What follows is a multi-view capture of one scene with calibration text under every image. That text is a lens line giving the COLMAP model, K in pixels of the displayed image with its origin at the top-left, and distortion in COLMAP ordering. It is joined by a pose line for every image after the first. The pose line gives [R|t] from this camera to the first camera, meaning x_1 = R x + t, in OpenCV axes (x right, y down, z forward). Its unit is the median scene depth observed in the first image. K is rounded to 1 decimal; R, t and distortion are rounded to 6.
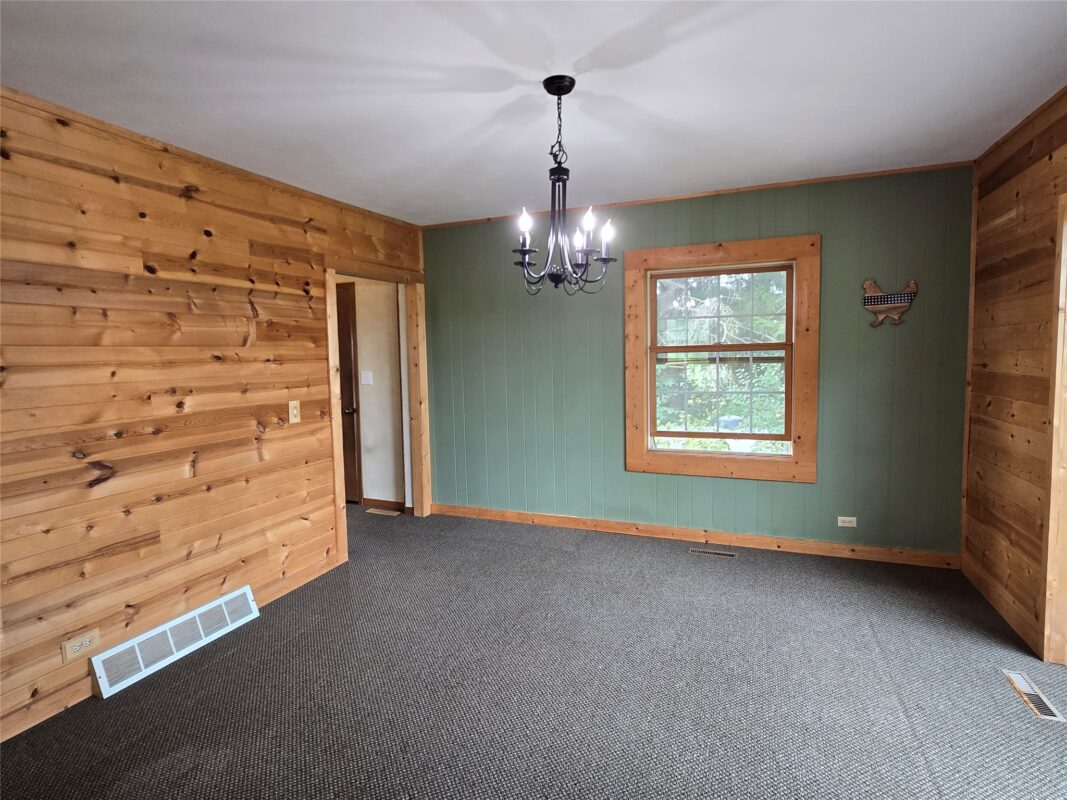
lens RADIAL K [[542.9, 0, 536.5], [0, 542.9, 389.7], [0, 0, 1]] dist [-0.005964, -0.000370]
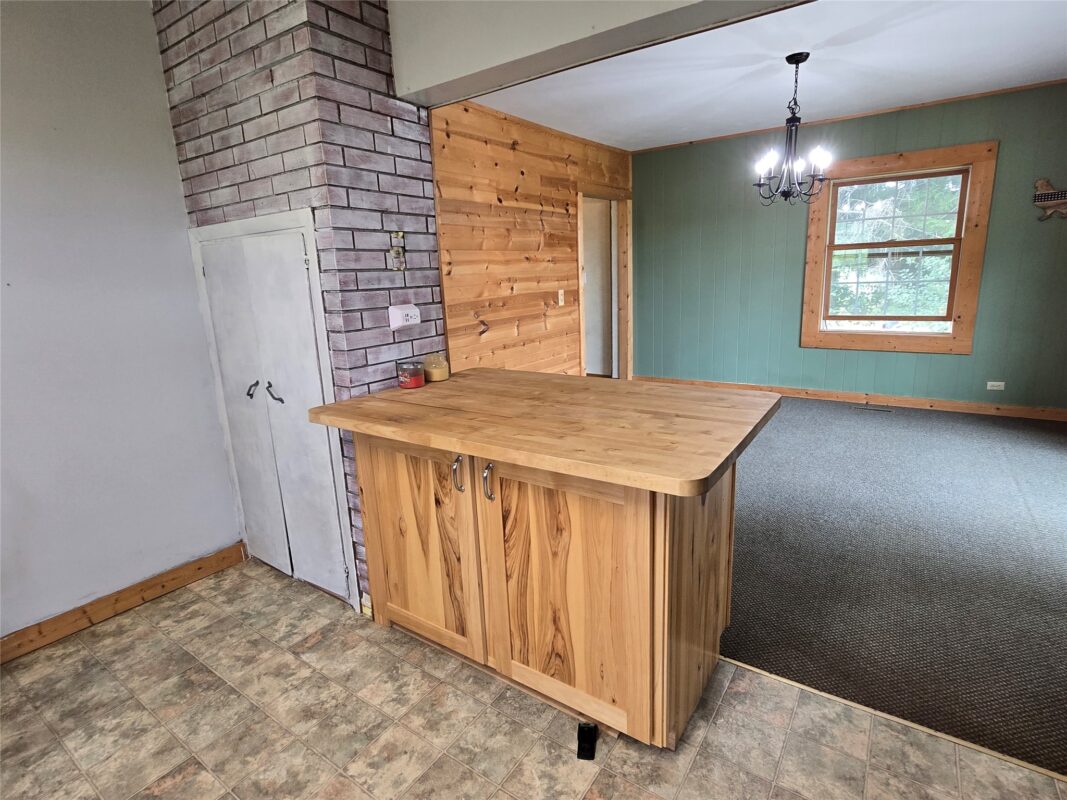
lens RADIAL K [[542.9, 0, 537.3], [0, 542.9, 390.9], [0, 0, 1]] dist [-0.005964, -0.000370]
pose [[0.976242, 0.026399, -0.215069, -0.186562], [0.007278, 0.987996, 0.154309, 0.060975], [0.216561, -0.152208, 0.964331, -0.428576]]
